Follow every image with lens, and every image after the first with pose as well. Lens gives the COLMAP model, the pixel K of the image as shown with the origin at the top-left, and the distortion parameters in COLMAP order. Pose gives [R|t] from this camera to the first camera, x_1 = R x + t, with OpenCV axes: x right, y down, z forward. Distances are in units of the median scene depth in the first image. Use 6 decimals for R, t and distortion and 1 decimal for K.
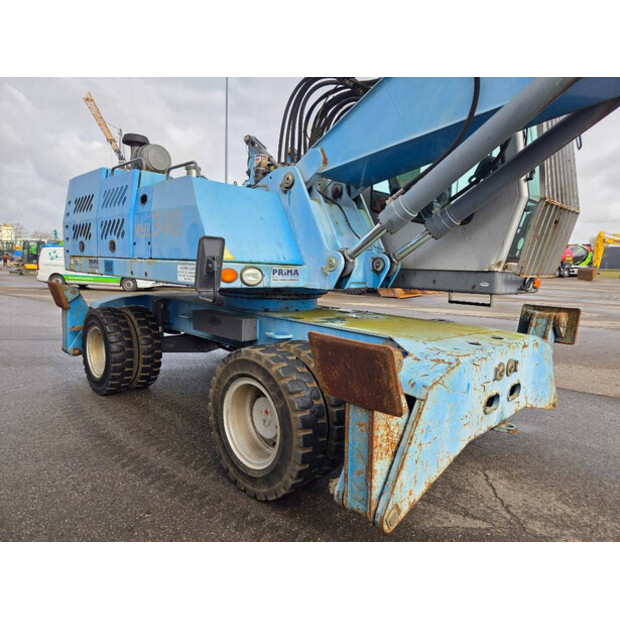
lens RADIAL K [[431.9, 0, 310.2], [0, 431.9, 303.2], [0, 0, 1]] dist [0.073172, -0.006006]
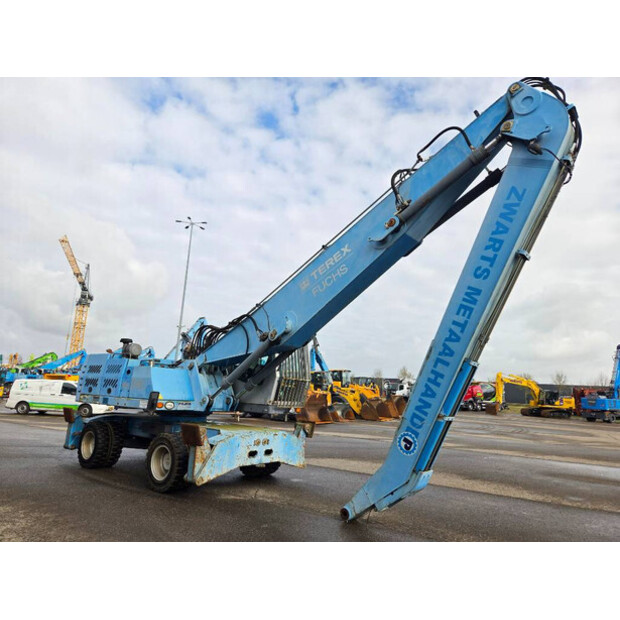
lens RADIAL K [[431.9, 0, 310.2], [0, 431.9, 303.2], [0, 0, 1]] dist [0.073172, -0.006006]
pose [[0.994615, 0.041593, 0.094922, 0.338450], [-0.012552, 0.957533, -0.288049, 0.074206], [-0.102872, 0.285307, 0.952900, -1.385214]]
